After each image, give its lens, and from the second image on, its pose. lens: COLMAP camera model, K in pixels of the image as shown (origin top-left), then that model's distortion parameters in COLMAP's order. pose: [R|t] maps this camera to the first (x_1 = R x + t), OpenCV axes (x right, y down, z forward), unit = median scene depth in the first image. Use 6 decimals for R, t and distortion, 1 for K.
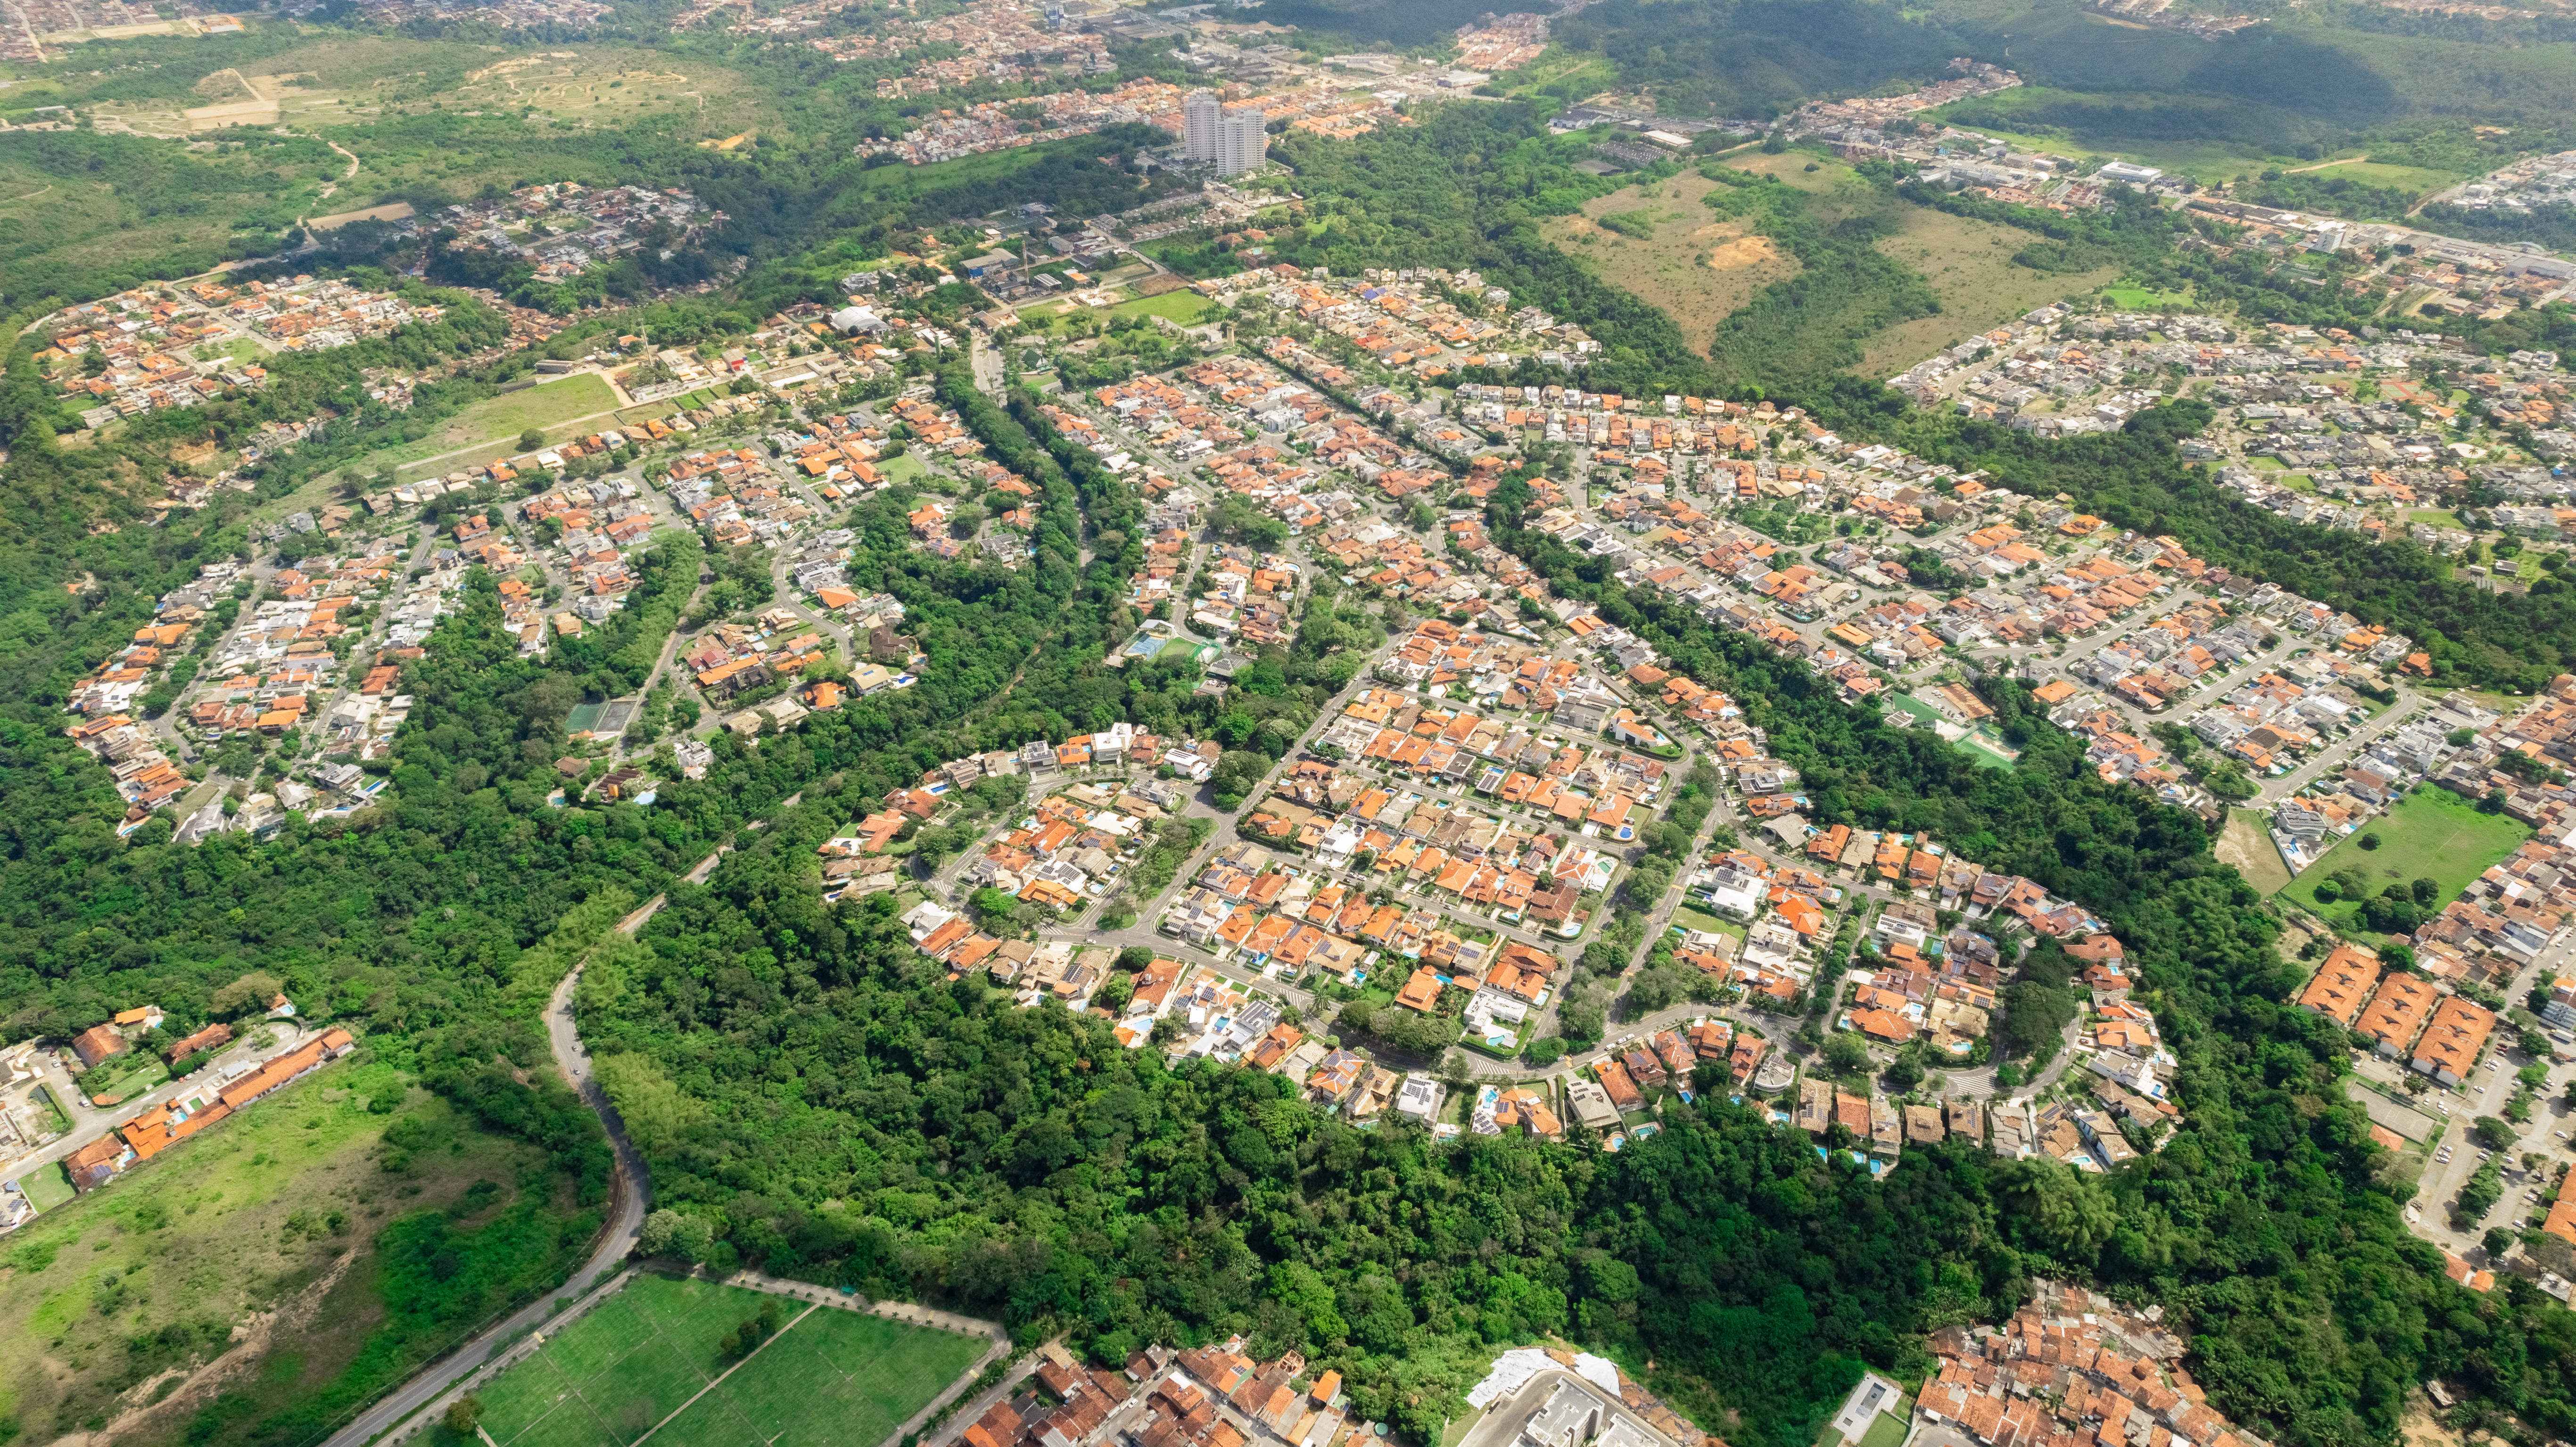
lens RADIAL K [[1656.0, 0, 1288.8], [0, 1656.0, 729.3], [0, 0, 1]] dist [-0.072805, 0.062620]
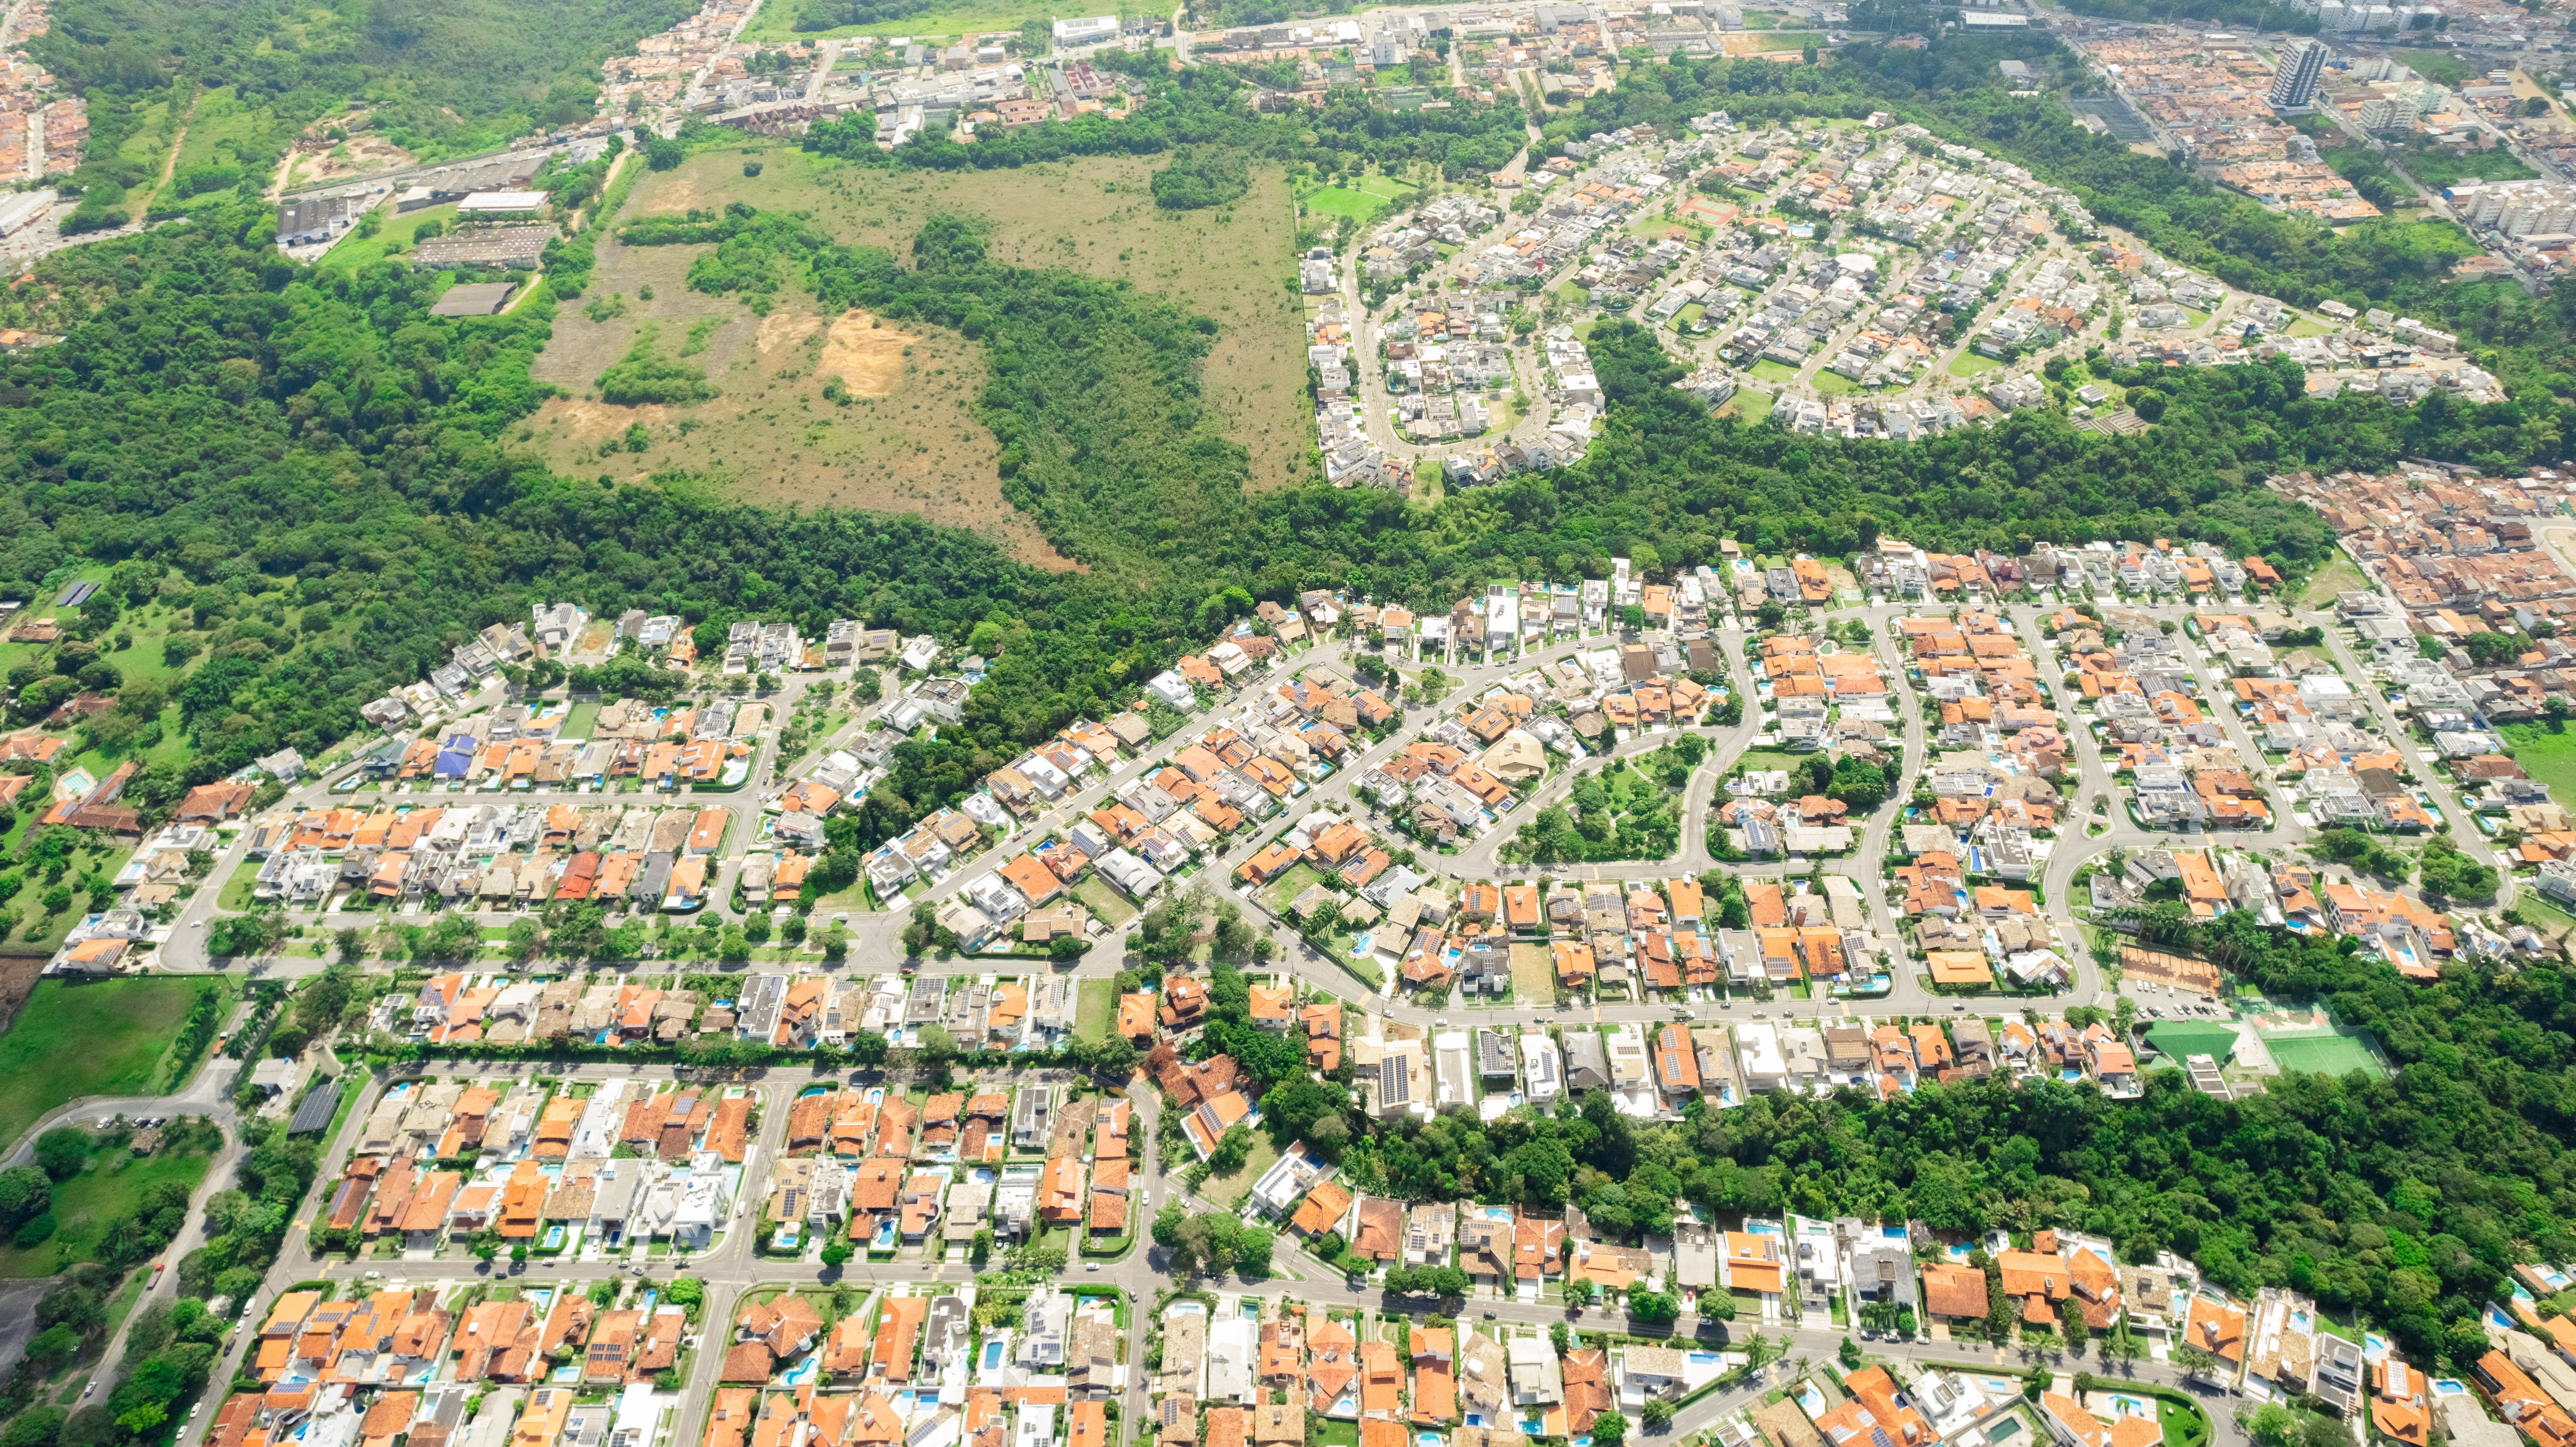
lens RADIAL K [[1656.0, 0, 1288.8], [0, 1656.0, 729.3], [0, 0, 1]] dist [-0.072805, 0.062620]
pose [[0.593060, -0.543187, 0.594330, -0.139414], [0.476159, 0.831851, 0.285127, -0.465917], [-0.649271, 0.113898, 0.751980, 0.740729]]
